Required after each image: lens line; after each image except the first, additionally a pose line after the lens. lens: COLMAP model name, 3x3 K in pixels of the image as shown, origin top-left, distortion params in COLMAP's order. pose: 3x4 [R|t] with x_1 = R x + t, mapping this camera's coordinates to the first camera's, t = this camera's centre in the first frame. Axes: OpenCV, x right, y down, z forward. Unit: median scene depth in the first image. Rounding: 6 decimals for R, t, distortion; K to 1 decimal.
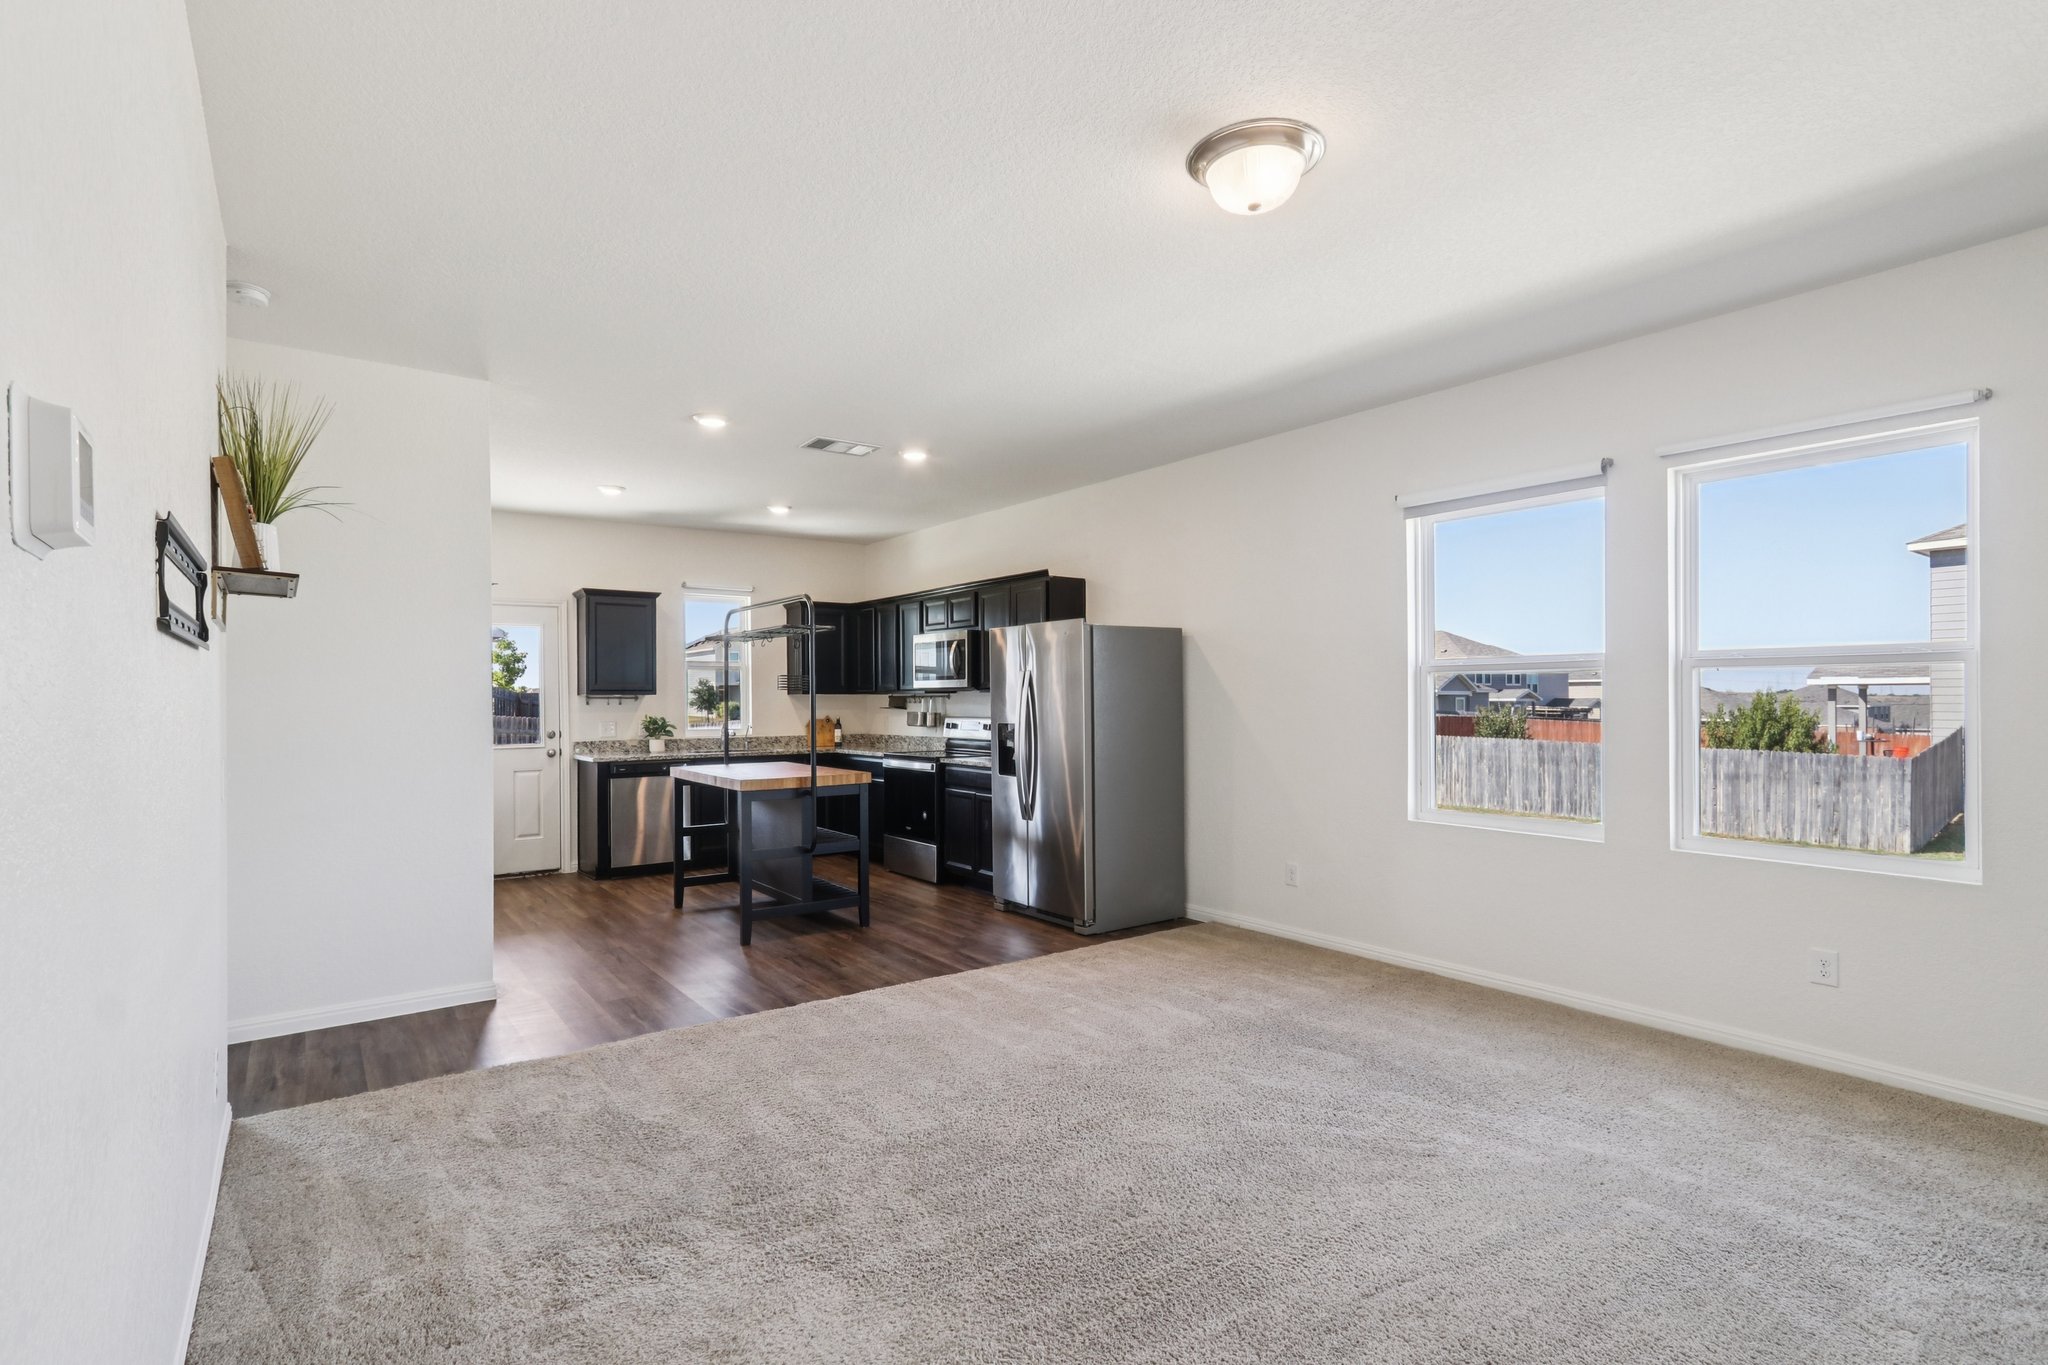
lens RADIAL K [[959.1, 0, 1001.7], [0, 959.1, 713.7], [0, 0, 1]] dist [-0.015959, 0.004155]
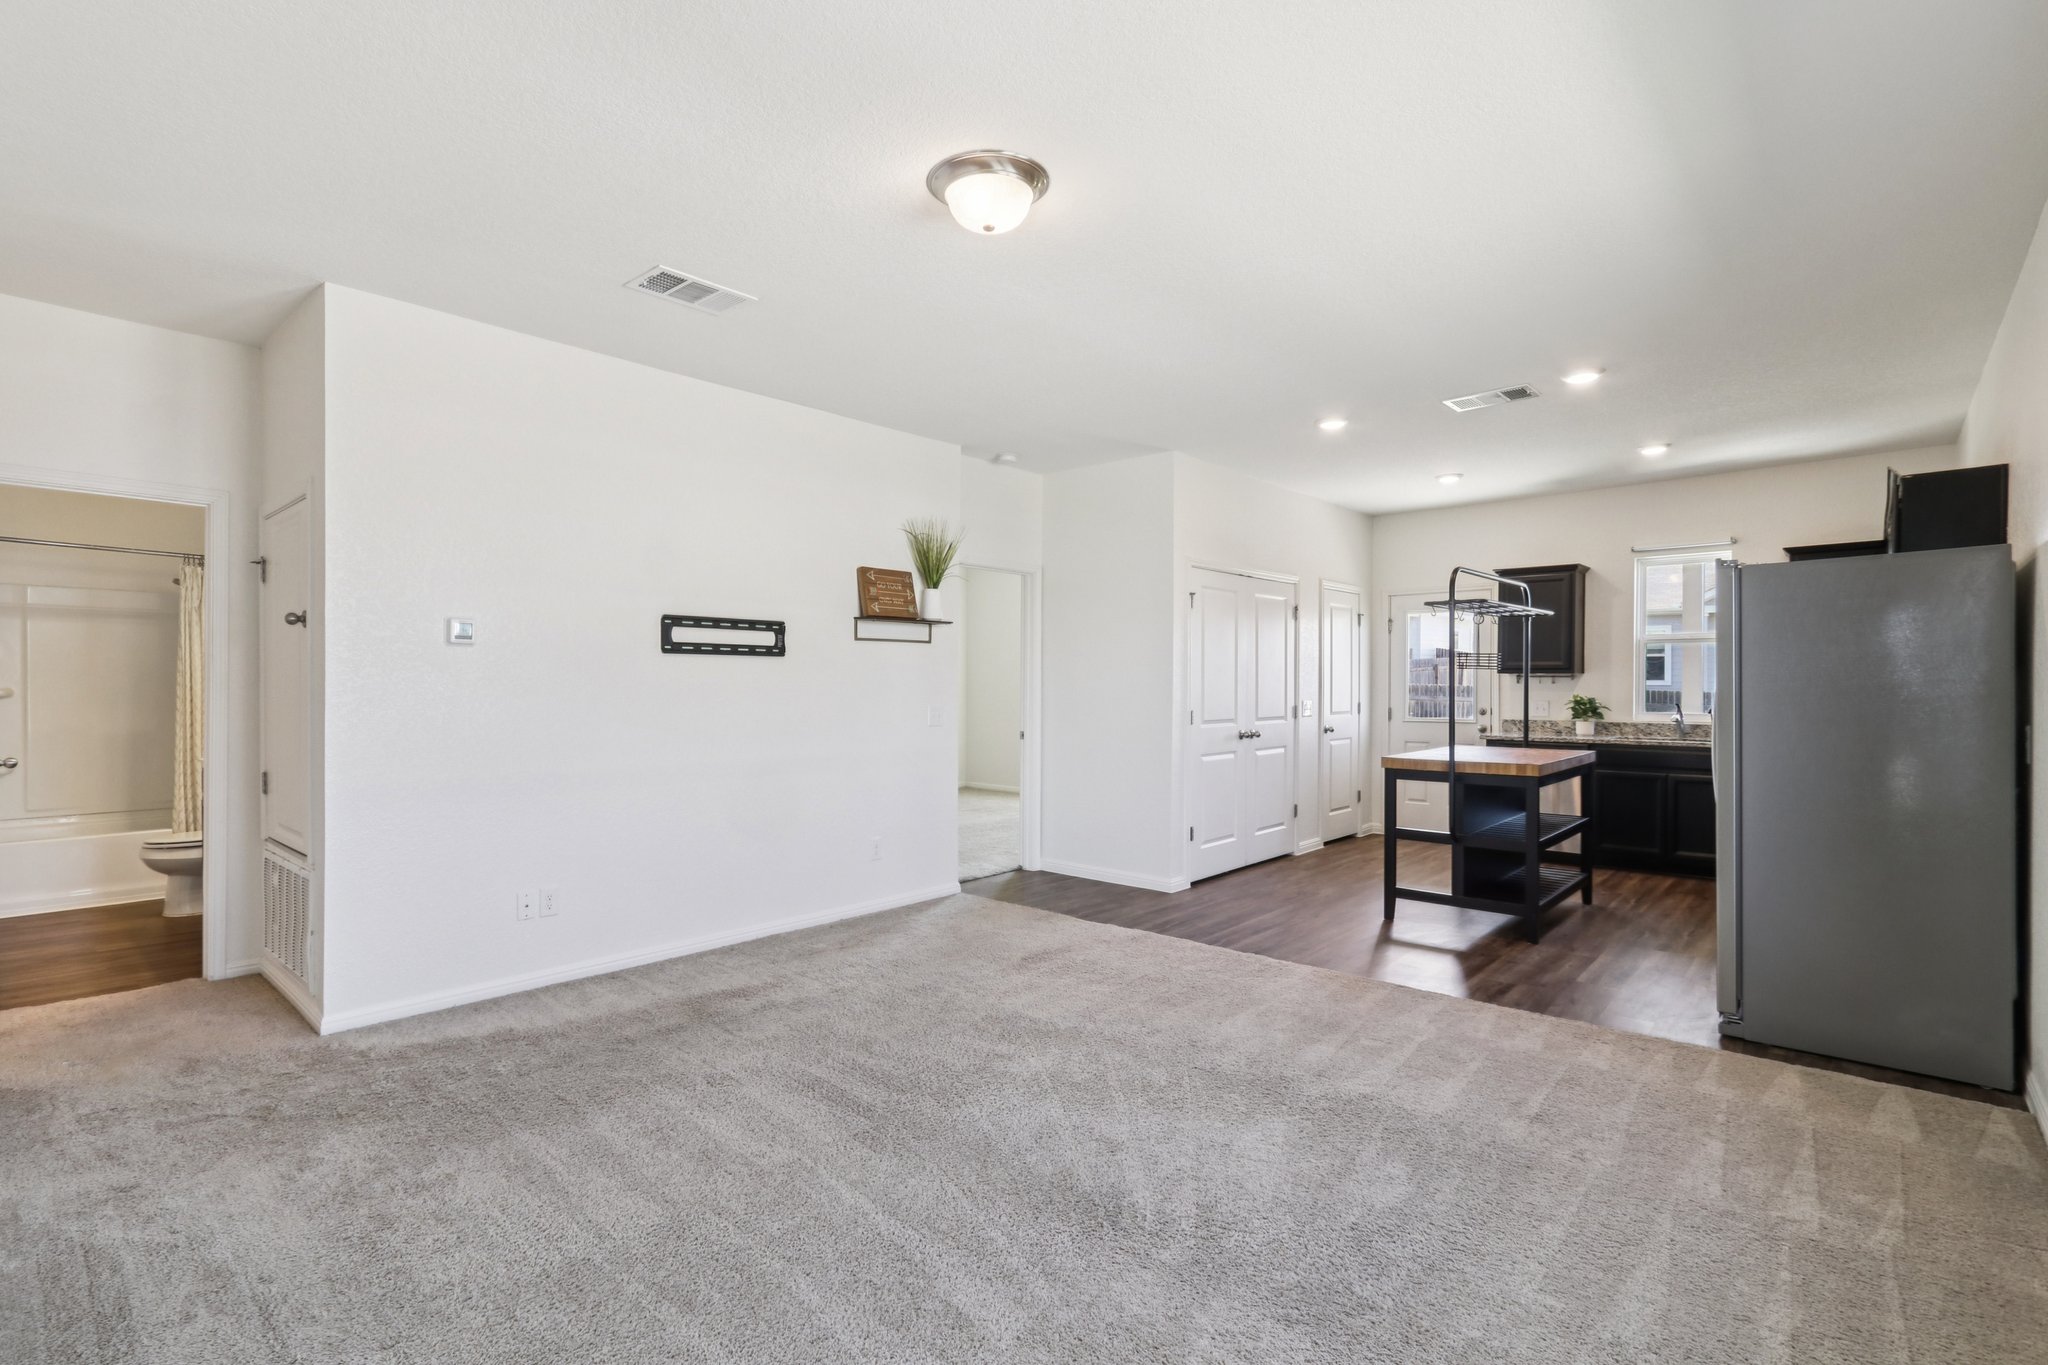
lens RADIAL K [[959.1, 0, 997.7], [0, 959.1, 699.6], [0, 0, 1]] dist [-0.015959, 0.004155]
pose [[0.198532, 0.022158, -0.979844, 0.443788], [-0.013832, 0.999708, 0.019805, -0.004815], [0.979997, 0.009622, 0.198781, 0.264202]]
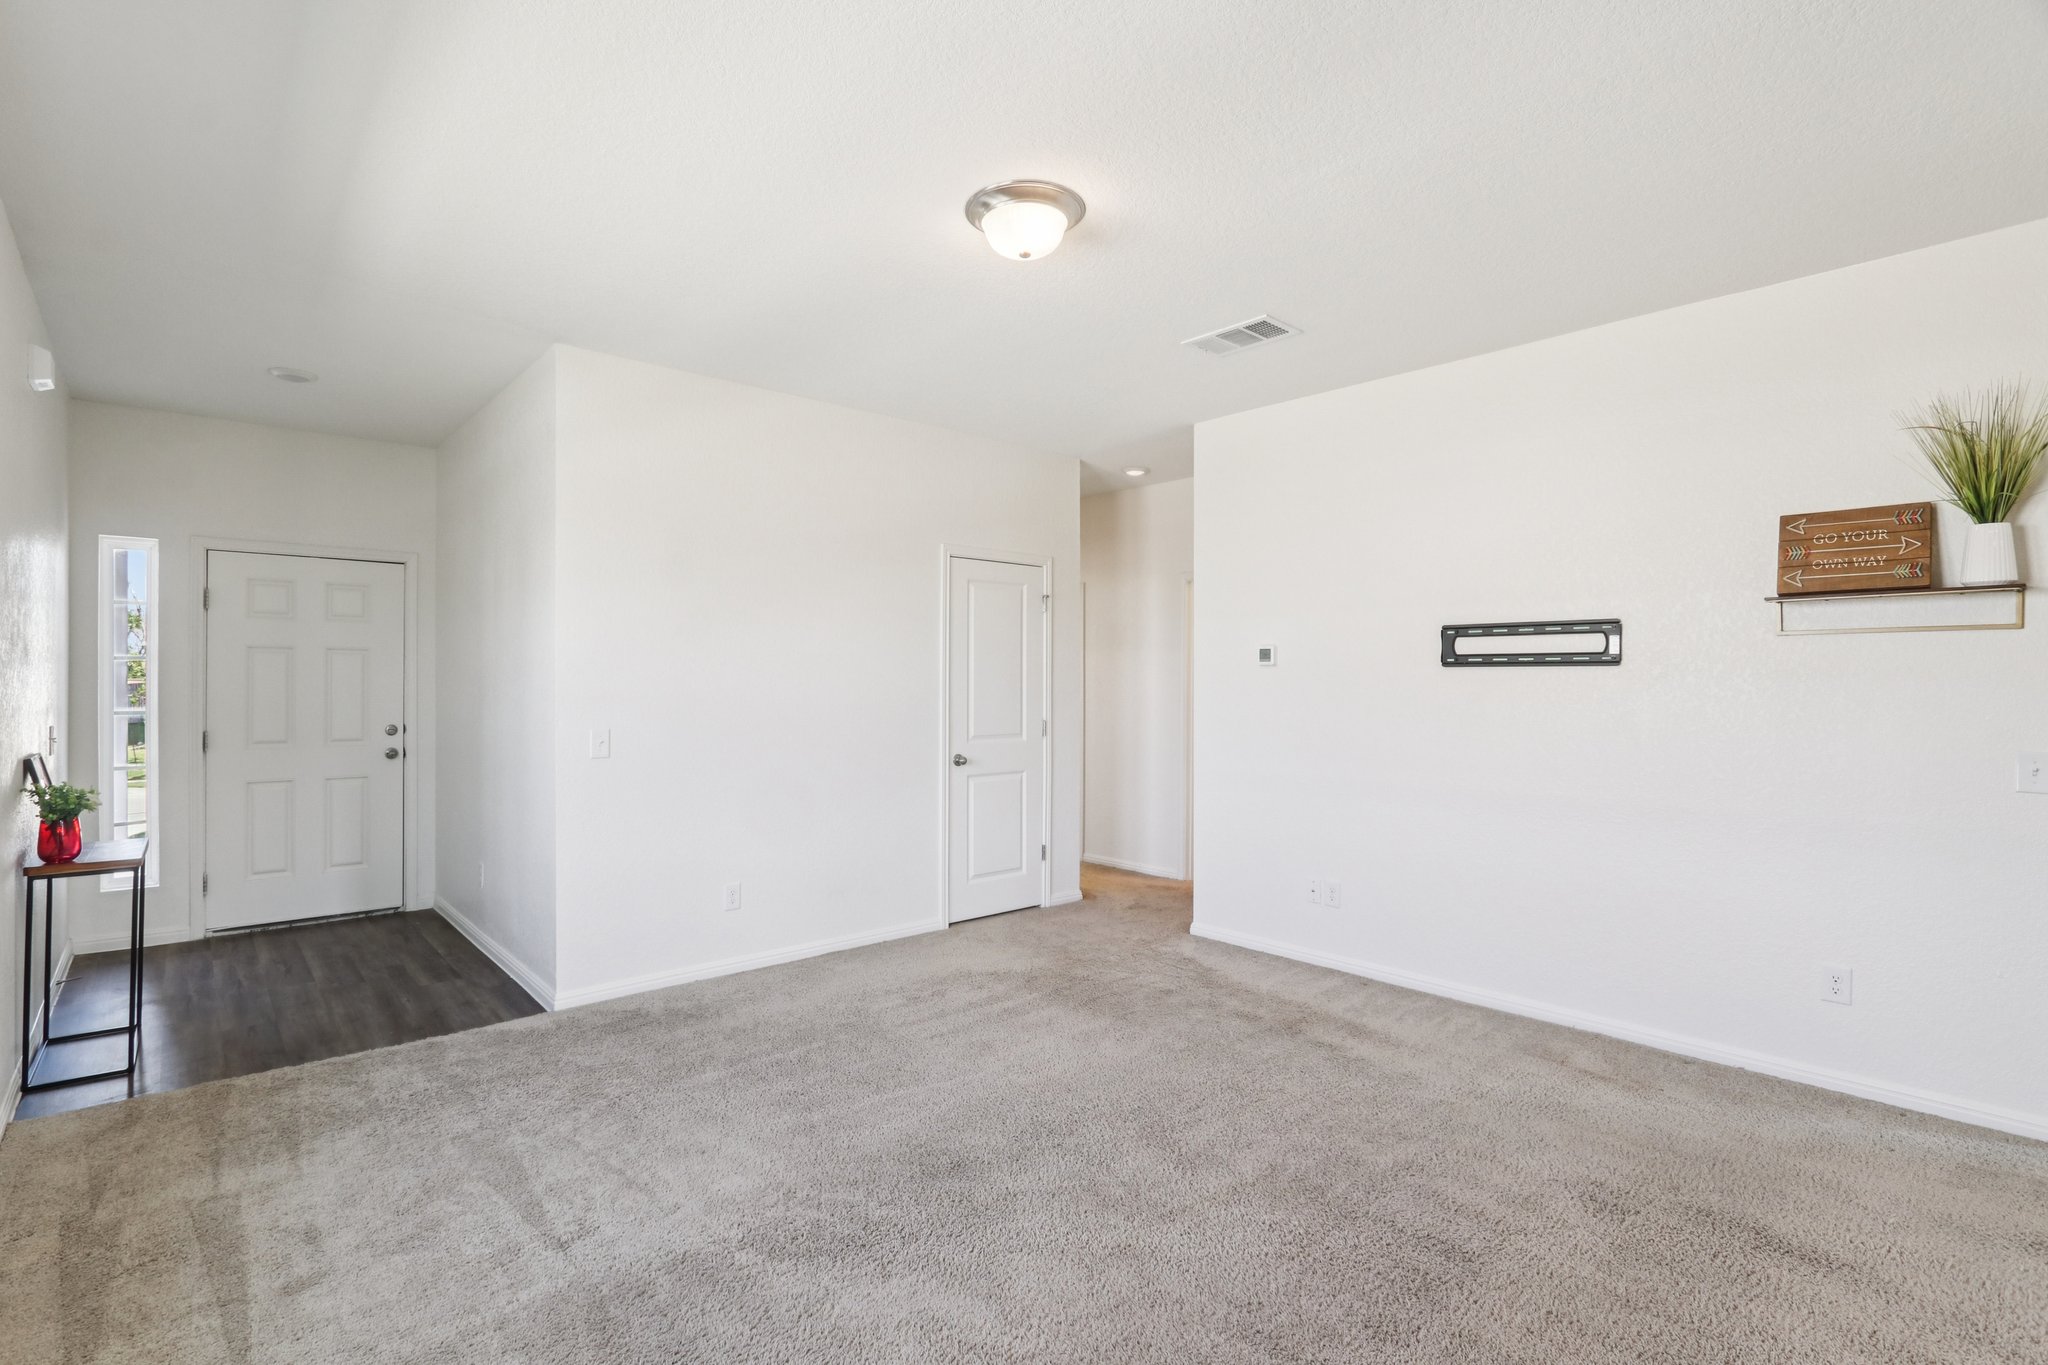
lens RADIAL K [[959.1, 0, 1001.8], [0, 959.1, 684.2], [0, 0, 1]] dist [-0.015959, 0.004155]
pose [[-0.995755, 0.002341, -0.092010, 0.134383], [0.000797, 0.999858, 0.016816, -0.018071], [0.092037, 0.016672, -0.995616, 0.695256]]
